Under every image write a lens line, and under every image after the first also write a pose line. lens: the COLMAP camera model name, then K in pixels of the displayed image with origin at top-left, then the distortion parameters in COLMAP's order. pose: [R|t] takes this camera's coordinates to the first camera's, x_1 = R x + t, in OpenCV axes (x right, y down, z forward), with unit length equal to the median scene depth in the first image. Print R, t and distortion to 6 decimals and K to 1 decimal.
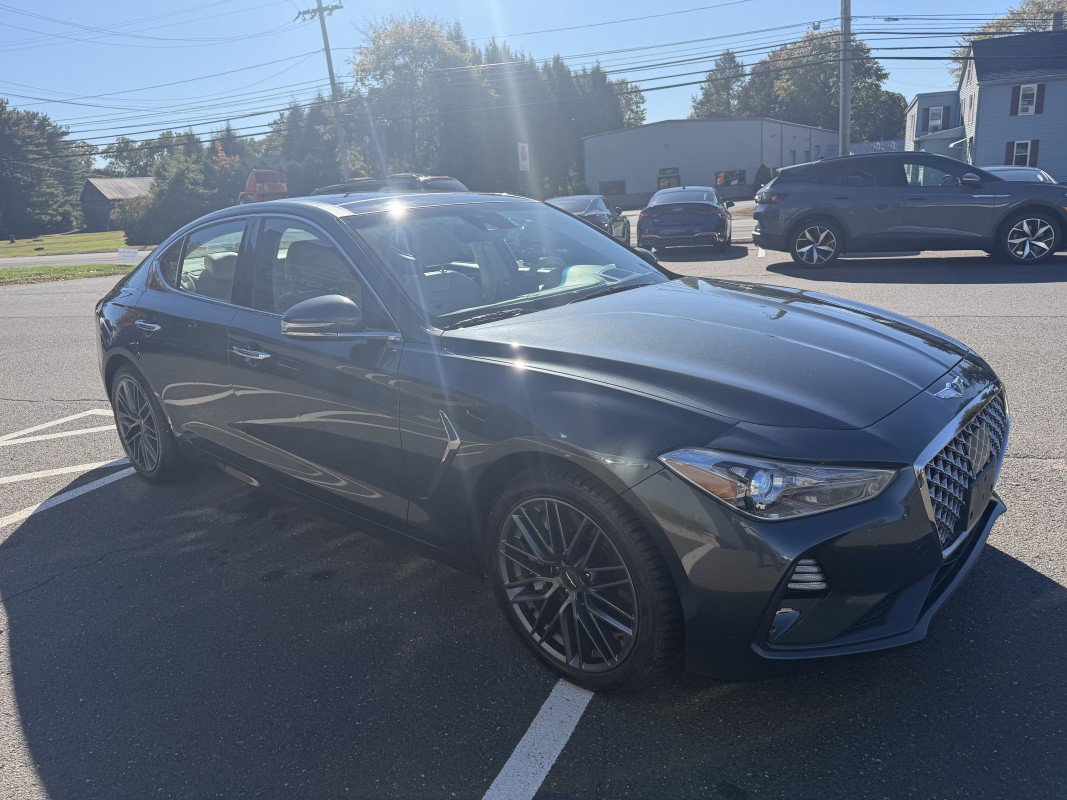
lens RADIAL K [[766.5, 0, 529.5], [0, 766.5, 401.7], [0, 0, 1]] dist [0.010365, -0.009717]
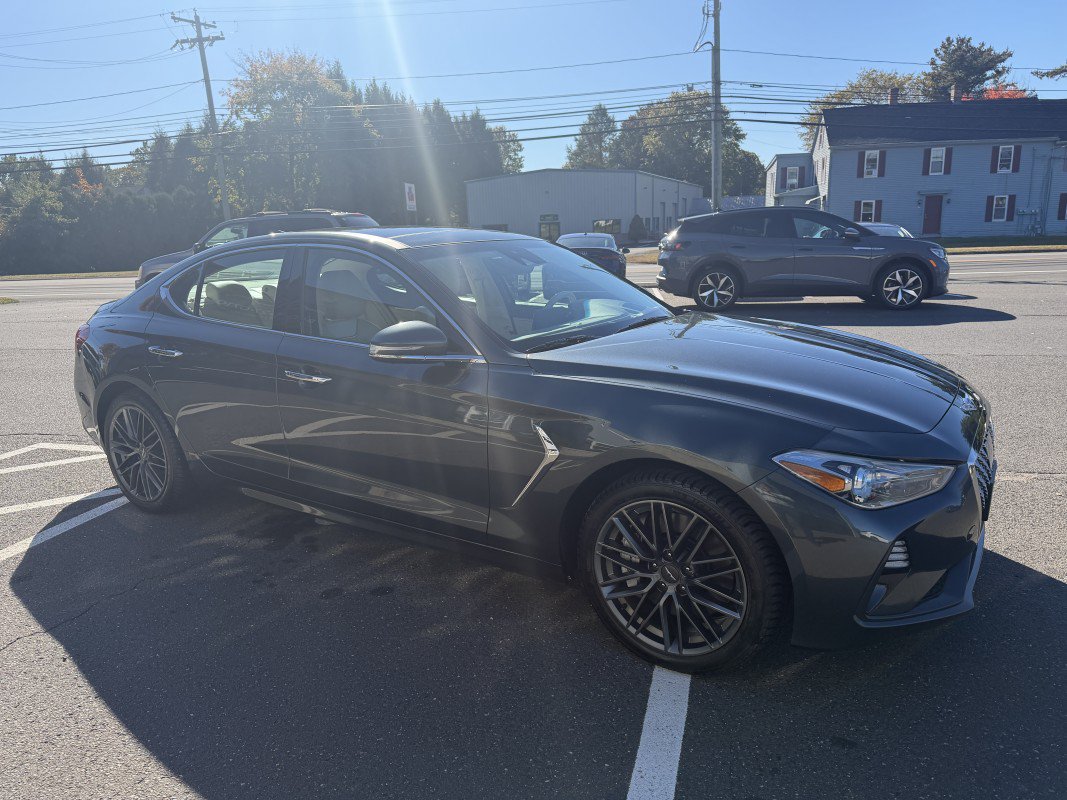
lens RADIAL K [[762.6, 0, 521.4], [0, 762.6, 410.3], [0, 0, 1]] dist [0.053430, -0.068206]
pose [[0.988438, -0.003300, 0.151591, -0.024042], [0.009598, 0.999120, -0.040833, 0.002704], [-0.151323, 0.041816, 0.987599, -0.006005]]
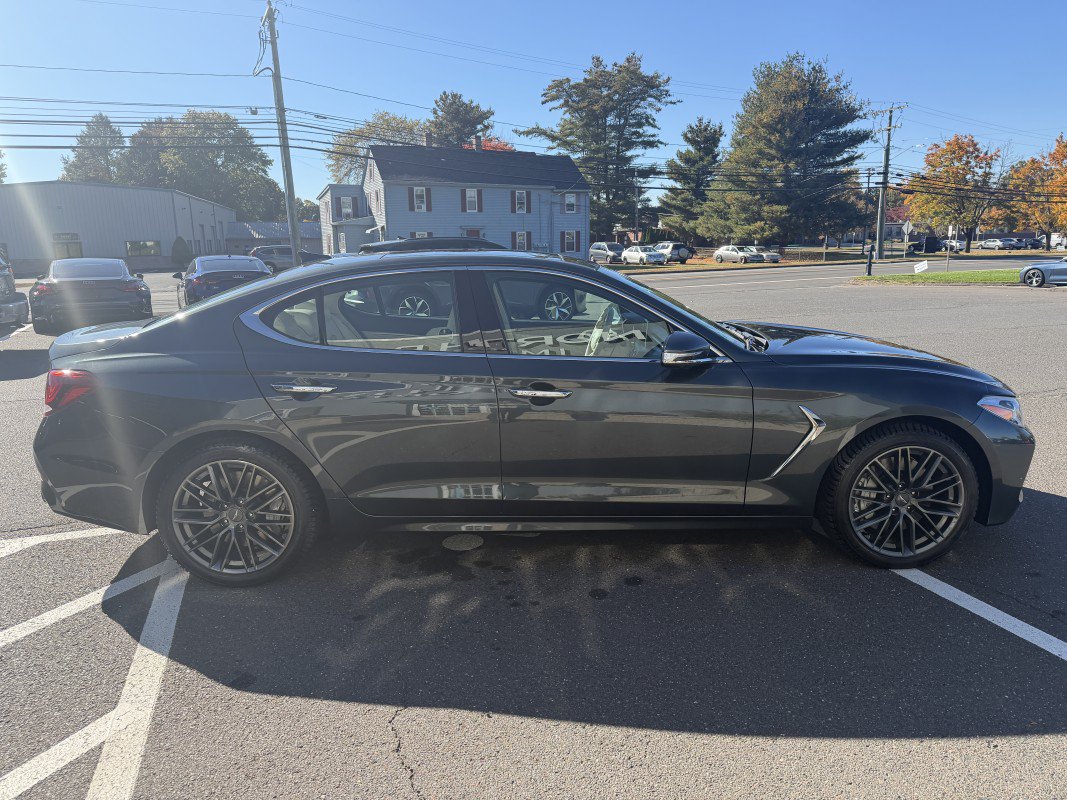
lens RADIAL K [[771.0, 0, 533.5], [0, 771.0, 400.0], [0, 0, 1]] dist [0.077038, -0.118385]
pose [[0.723107, -0.084220, 0.685582, -0.114554], [0.151474, 0.987714, -0.038429, -0.001634], [-0.673923, 0.131636, 0.726980, 0.023137]]
